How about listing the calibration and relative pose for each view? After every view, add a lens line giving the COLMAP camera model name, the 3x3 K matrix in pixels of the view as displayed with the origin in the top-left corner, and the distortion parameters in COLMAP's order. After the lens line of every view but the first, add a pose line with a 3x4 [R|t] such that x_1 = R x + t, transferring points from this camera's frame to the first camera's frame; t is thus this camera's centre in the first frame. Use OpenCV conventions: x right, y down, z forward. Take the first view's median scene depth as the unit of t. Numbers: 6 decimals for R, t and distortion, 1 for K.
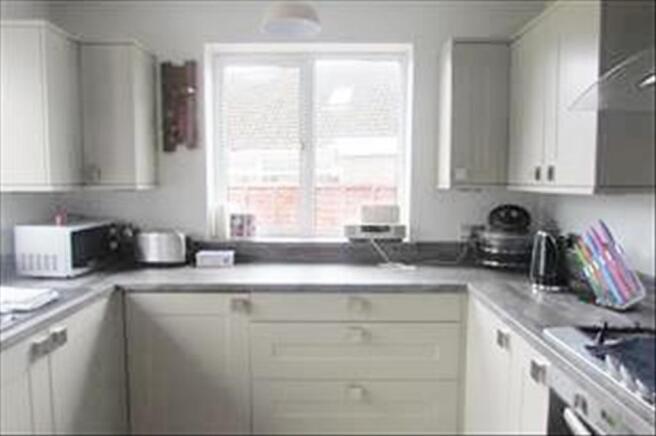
lens RADIAL K [[462.0, 0, 328.0], [0, 462.0, 218.0], [0, 0, 1]] dist [-0.033720, 0.002068]
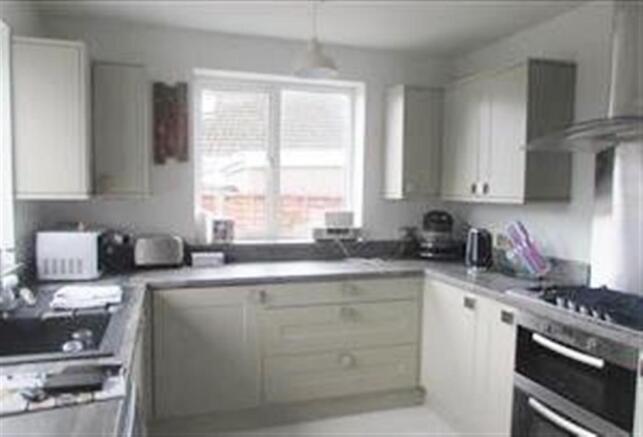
lens RADIAL K [[450.6, 0, 321.5], [0, 450.6, 218.5], [0, 0, 1]] dist [-0.064512, -0.000216]
pose [[0.953257, -0.008644, 0.302036, -0.316948], [0.013578, 0.999806, -0.014239, 0.007560], [-0.301855, 0.017674, 0.953190, -0.131930]]
